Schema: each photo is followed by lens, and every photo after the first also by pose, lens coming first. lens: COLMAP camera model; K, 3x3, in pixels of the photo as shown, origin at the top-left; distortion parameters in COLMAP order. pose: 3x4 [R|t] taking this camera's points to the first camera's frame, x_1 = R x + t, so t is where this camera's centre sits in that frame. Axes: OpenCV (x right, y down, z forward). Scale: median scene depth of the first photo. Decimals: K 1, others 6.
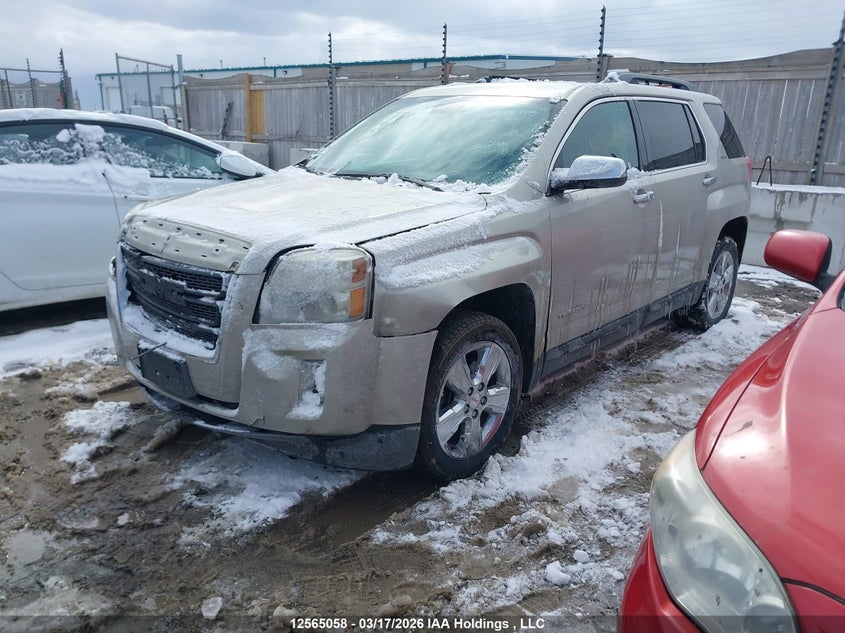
lens RADIAL K [[657.7, 0, 429.2], [0, 657.7, 317.5], [0, 0, 1]] dist [0.054193, -0.057987]
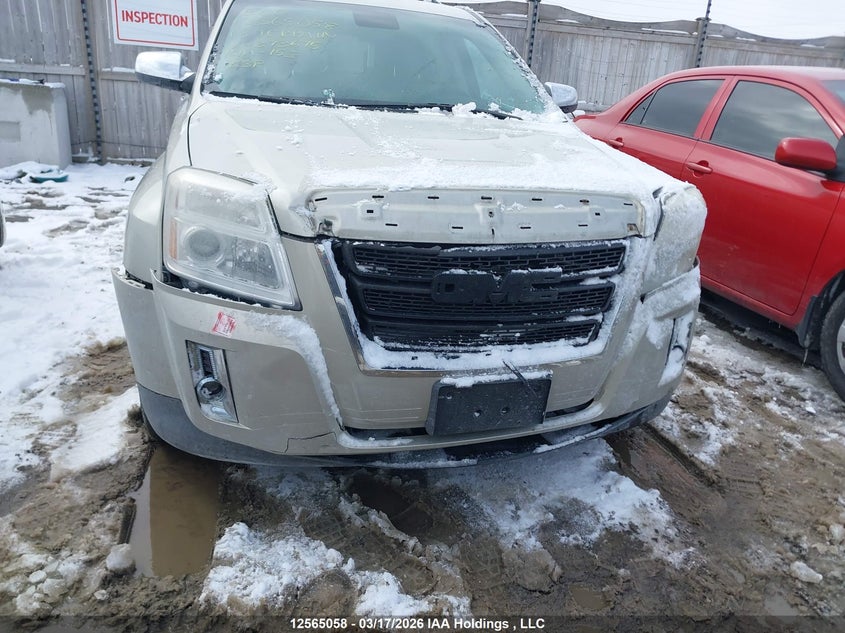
lens RADIAL K [[657.7, 0, 429.2], [0, 657.7, 317.5], [0, 0, 1]] dist [0.054193, -0.057987]
pose [[0.546485, -0.275088, 0.790999, -0.999033], [0.184632, 0.960848, 0.206599, -0.169833], [-0.816863, 0.033141, 0.575879, 0.683266]]
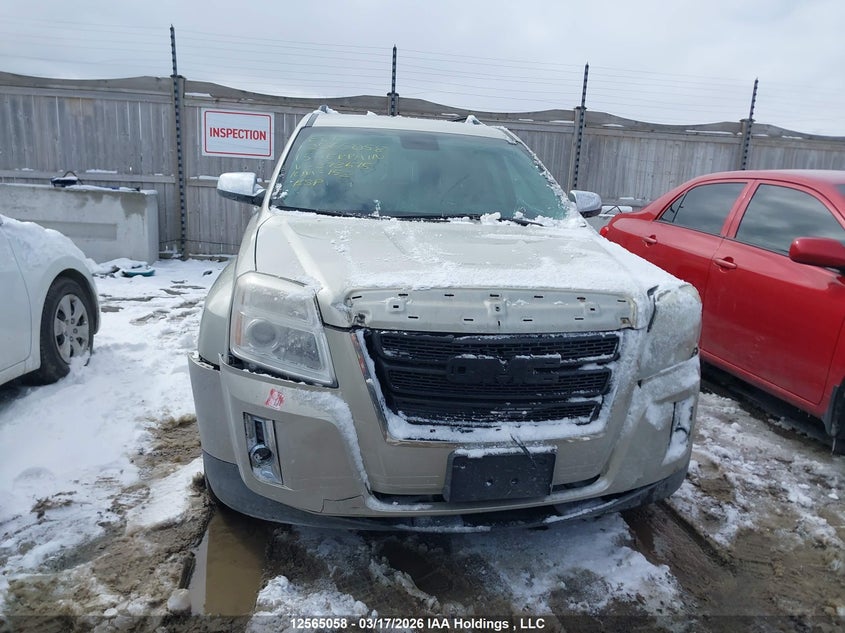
lens RADIAL K [[657.7, 0, 429.2], [0, 657.7, 317.5], [0, 0, 1]] dist [0.054193, -0.057987]
pose [[0.621190, -0.165537, 0.765977, -1.068514], [0.187200, 0.980483, 0.060080, -0.174266], [-0.760973, 0.106070, 0.640054, 0.569515]]
